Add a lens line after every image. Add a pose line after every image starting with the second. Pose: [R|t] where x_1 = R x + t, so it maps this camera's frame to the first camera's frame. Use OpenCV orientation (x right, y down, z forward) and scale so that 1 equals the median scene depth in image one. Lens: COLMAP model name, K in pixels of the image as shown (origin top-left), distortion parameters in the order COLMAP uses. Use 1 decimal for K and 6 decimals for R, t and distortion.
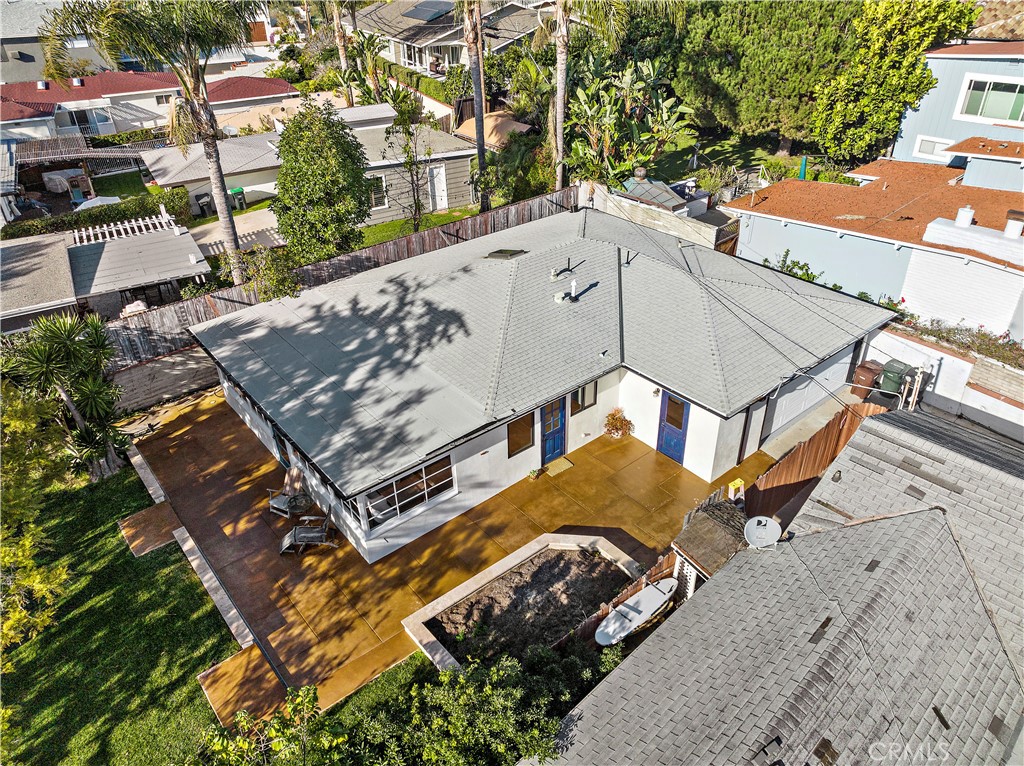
lens RADIAL K [[719.9, 0, 512.4], [0, 719.9, 382.2], [0, 0, 1]] dist [-0.036720, -0.004033]
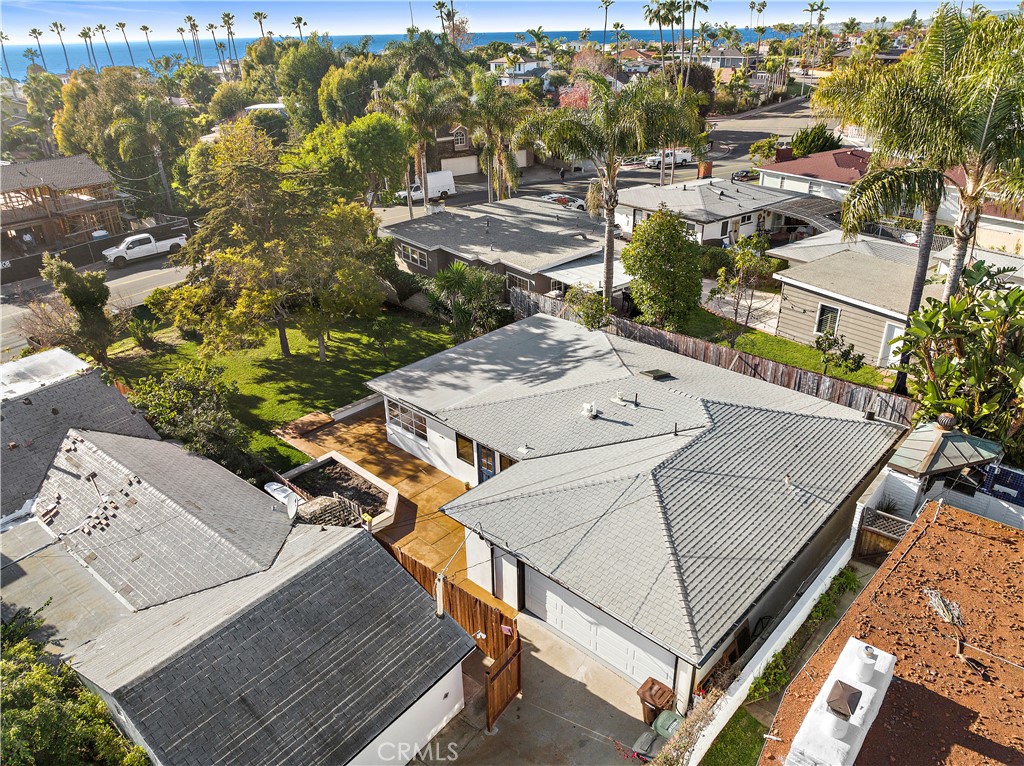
lens RADIAL K [[719.9, 0, 511.3], [0, 719.9, 384.5], [0, 0, 1]] dist [-0.036720, -0.004033]
pose [[0.131719, 0.460492, -0.877837, 1.062460], [-0.509436, 0.791109, 0.338556, -0.483845], [0.850367, 0.402608, 0.338796, 0.502191]]
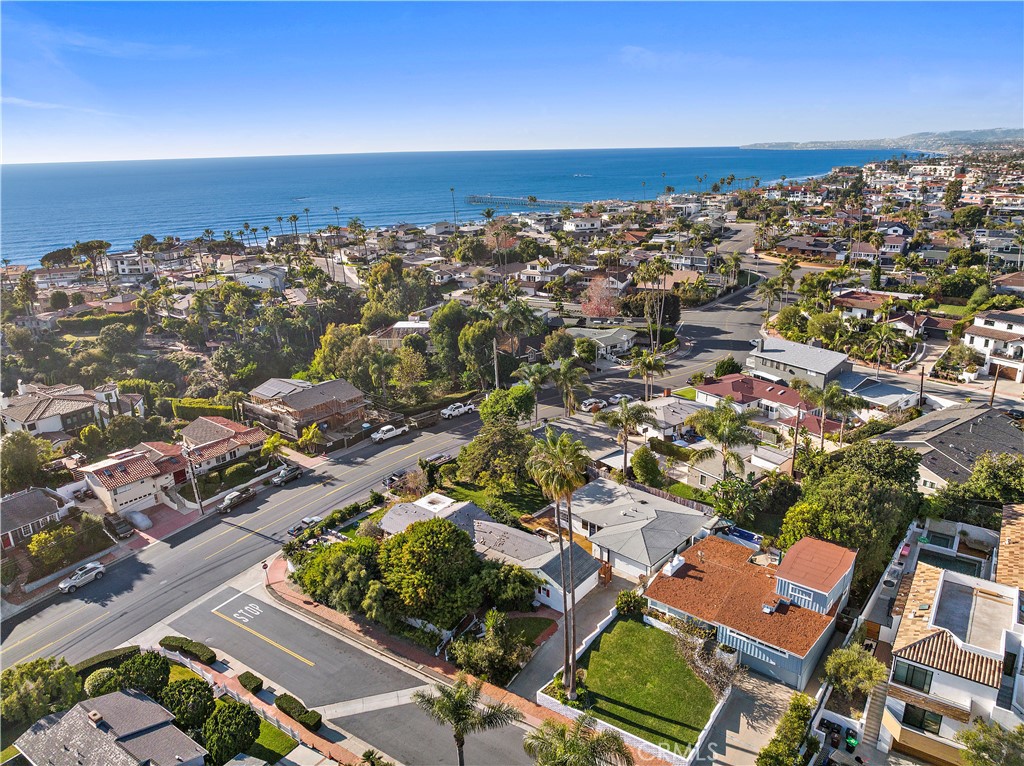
lens RADIAL K [[719.9, 0, 514.5], [0, 719.9, 381.4], [0, 0, 1]] dist [-0.036720, -0.004033]
pose [[0.138614, 0.324977, -0.935508, 3.579328], [-0.505910, 0.835309, 0.215209, -1.316186], [0.851376, 0.443452, 0.280195, -0.986194]]
